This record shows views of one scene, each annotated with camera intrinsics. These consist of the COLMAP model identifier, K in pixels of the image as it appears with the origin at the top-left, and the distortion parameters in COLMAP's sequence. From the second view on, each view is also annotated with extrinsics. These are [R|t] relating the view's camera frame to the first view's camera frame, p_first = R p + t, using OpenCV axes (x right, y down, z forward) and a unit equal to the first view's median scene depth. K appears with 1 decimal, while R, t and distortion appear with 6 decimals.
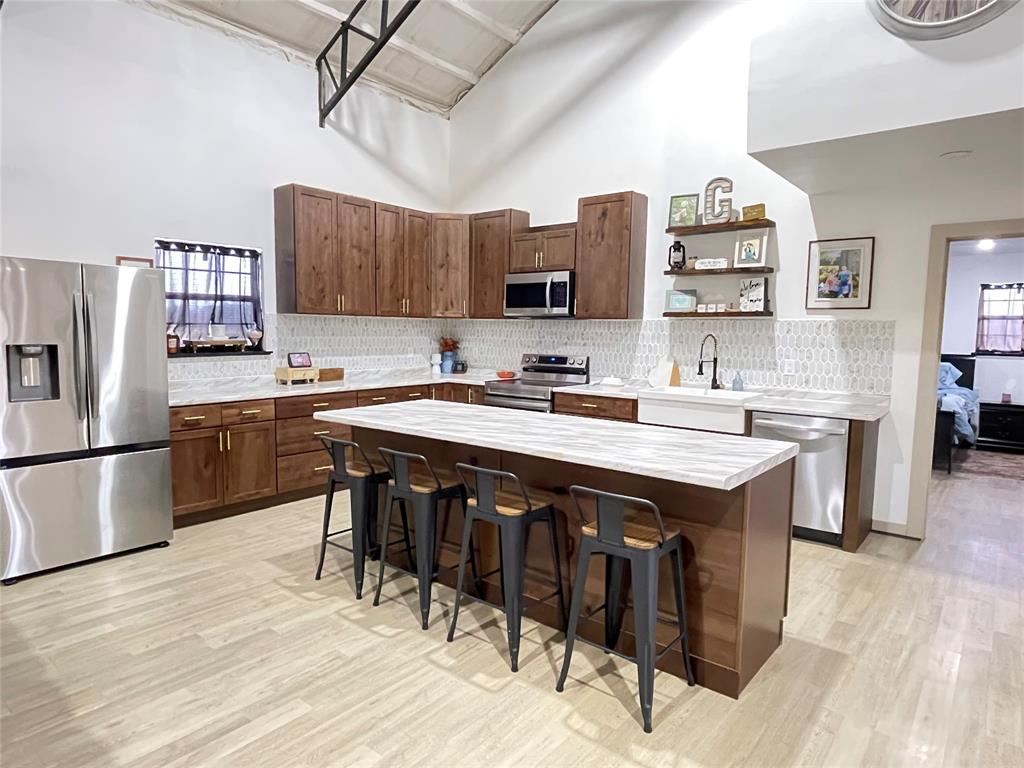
lens RADIAL K [[618.7, 0, 508.2], [0, 618.7, 386.8], [0, 0, 1]] dist [-0.002862, -0.001085]
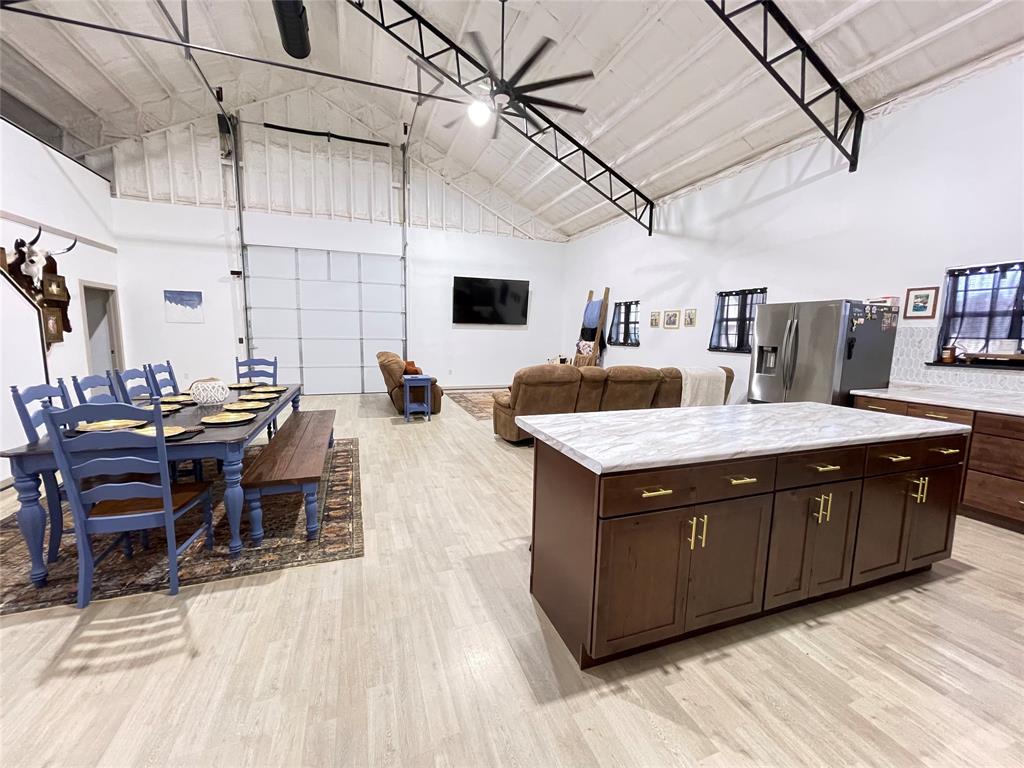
lens RADIAL K [[414.1, 0, 509.3], [0, 414.1, 382.7], [0, 0, 1]] dist [-0.004985, 0.001075]
pose [[-0.507848, 0.079463, -0.857774, 0.516822], [-0.107475, 0.982112, 0.154612, -0.043573], [0.854716, 0.170709, -0.490223, 0.597368]]
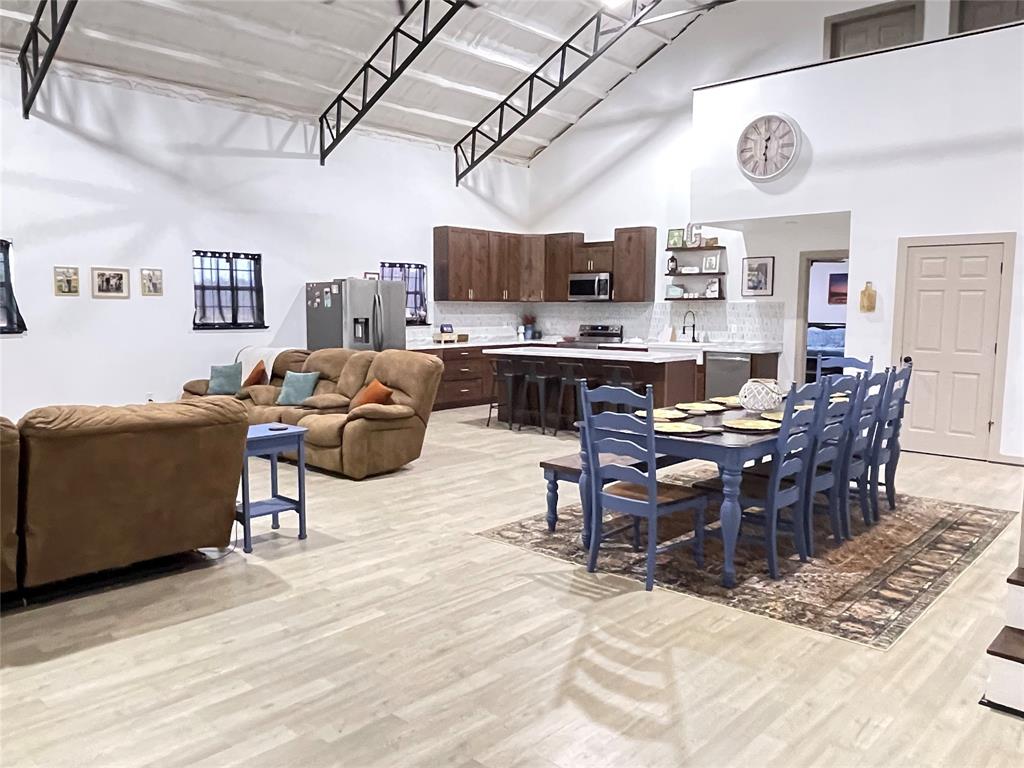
lens RADIAL K [[780.5, 0, 501.4], [0, 780.5, 388.9], [0, 0, 1]] dist [0.000617, -0.008678]
pose [[0.997927, -0.003627, -0.064257, -0.055371], [0.004271, 0.999942, 0.009894, 0.099628], [0.064217, -0.010148, 0.997884, -1.101763]]
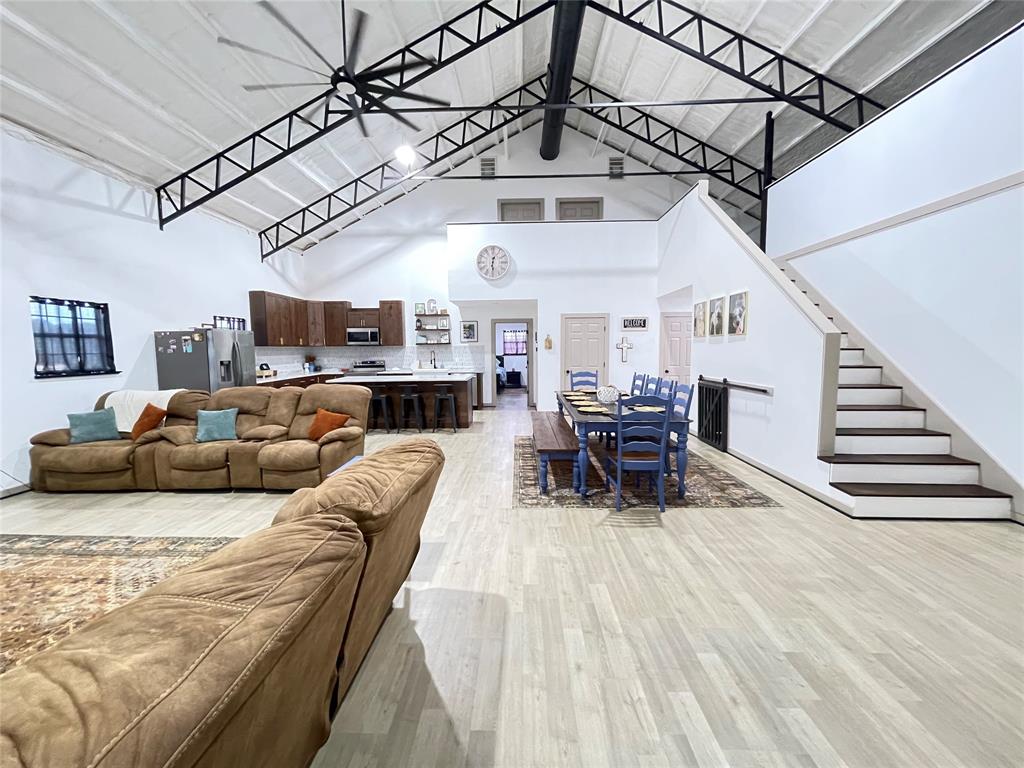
lens RADIAL K [[414.1, 0, 509.3], [0, 414.1, 382.7], [0, 0, 1]] dist [-0.004985, 0.001075]
pose [[0.789125, -0.074590, 0.609687, -0.559645], [0.079402, 0.996658, 0.019161, 0.056372], [-0.609079, 0.033290, 0.792411, -0.740424]]
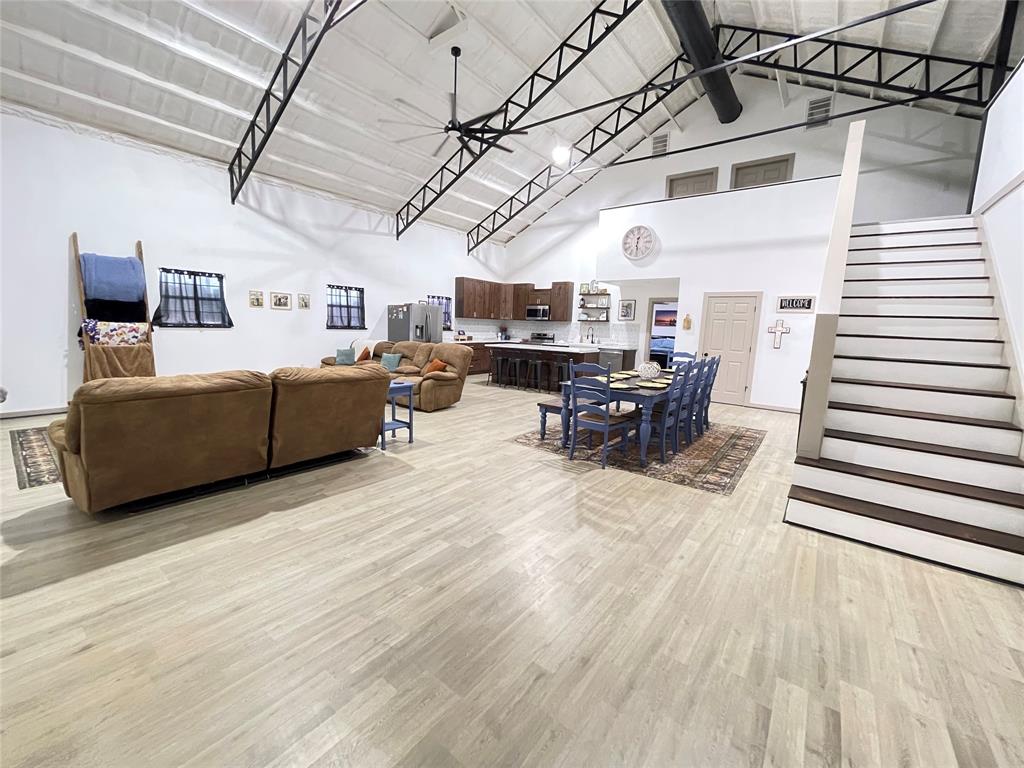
lens RADIAL K [[414.1, 0, 509.3], [0, 414.1, 382.7], [0, 0, 1]] dist [-0.004985, 0.001075]
pose [[0.999293, 0.015174, 0.034394, -0.166089], [-0.016748, 0.998804, 0.045939, 0.108438], [-0.033656, -0.046482, 0.998352, -1.101423]]
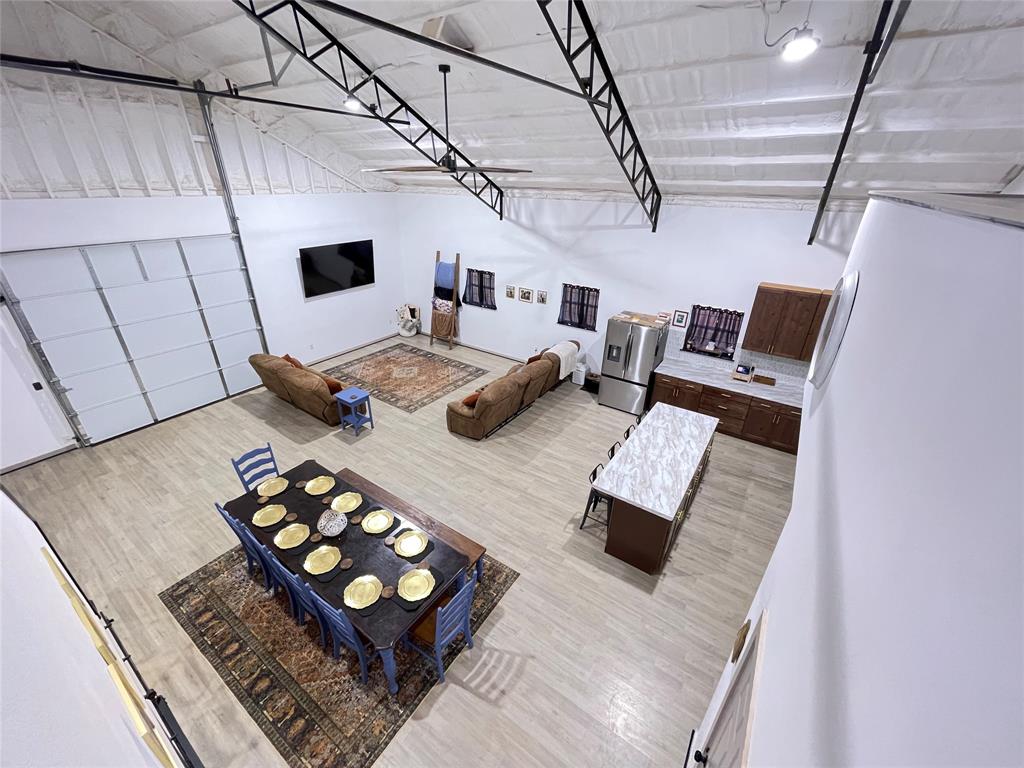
lens RADIAL K [[414.1, 0, 509.3], [0, 414.1, 382.7], [0, 0, 1]] dist [-0.004985, 0.001075]
pose [[0.084067, 0.429133, -0.899321, 0.821532], [-0.109381, 0.901036, 0.419727, -0.485984], [0.990439, 0.063083, 0.122686, 0.095984]]
